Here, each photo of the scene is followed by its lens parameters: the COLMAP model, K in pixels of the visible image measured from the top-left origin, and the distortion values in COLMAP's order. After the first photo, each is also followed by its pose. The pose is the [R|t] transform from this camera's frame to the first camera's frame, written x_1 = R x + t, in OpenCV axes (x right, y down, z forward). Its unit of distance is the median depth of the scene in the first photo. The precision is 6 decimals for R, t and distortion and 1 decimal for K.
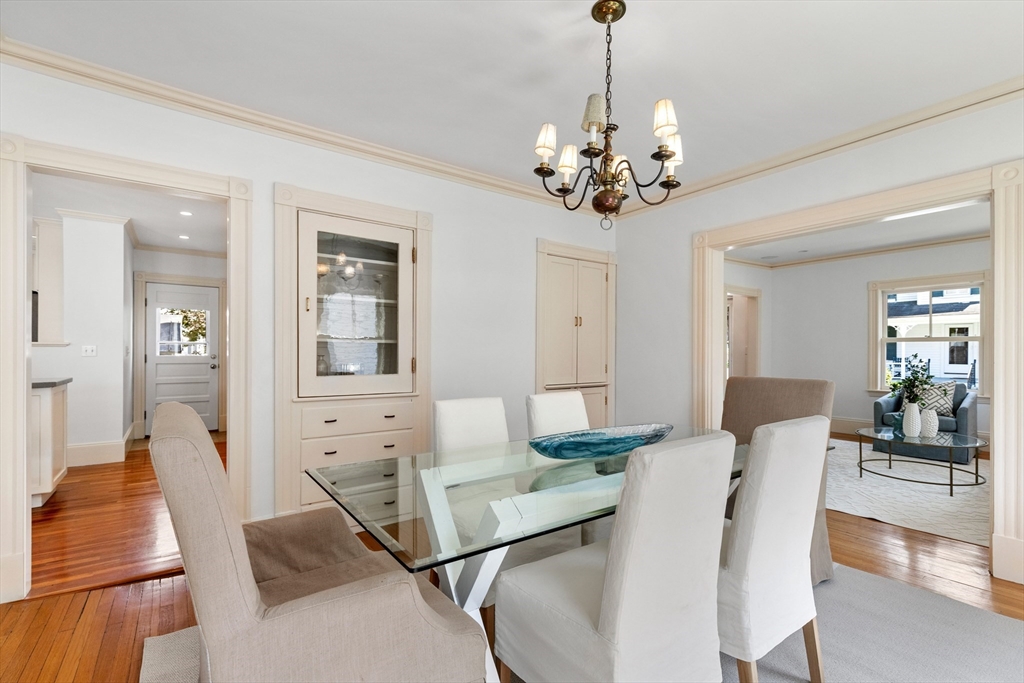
lens RADIAL K [[459.0, 0, 511.7], [0, 459.0, 352.5], [0, 0, 1]] dist [-0.001007, -0.000445]
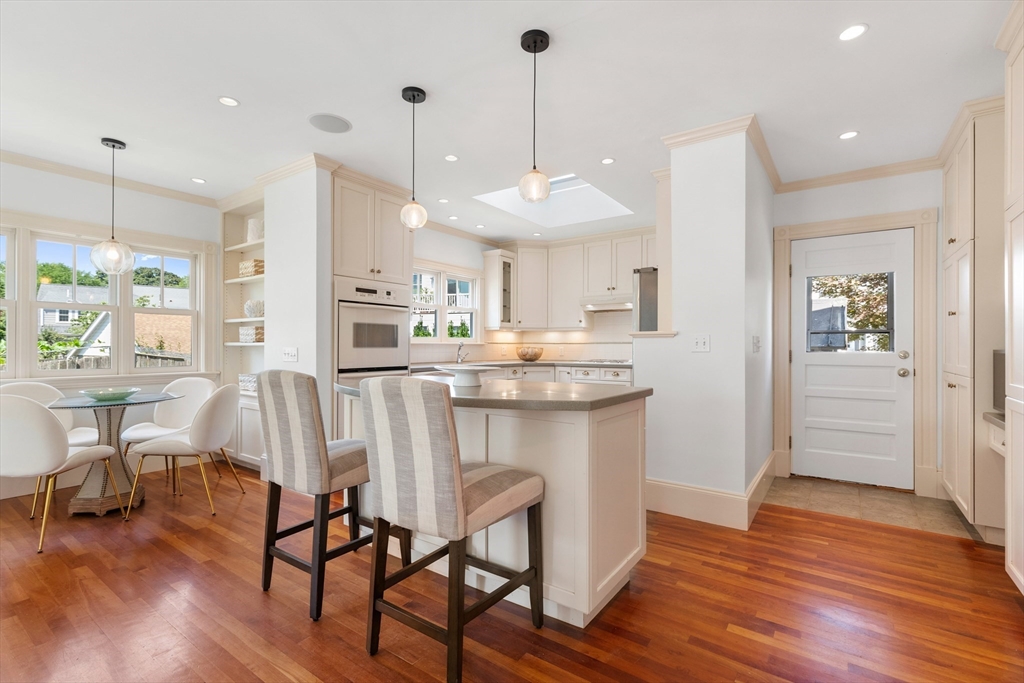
lens RADIAL K [[467.2, 0, 507.5], [0, 467.2, 343.0], [0, 0, 1]] dist [0.002592, 0.000213]
pose [[0.313148, -0.009914, -0.949653, -0.286514], [-0.003495, 0.999927, -0.011591, 0.003457], [0.949698, 0.006949, 0.313091, 0.402568]]
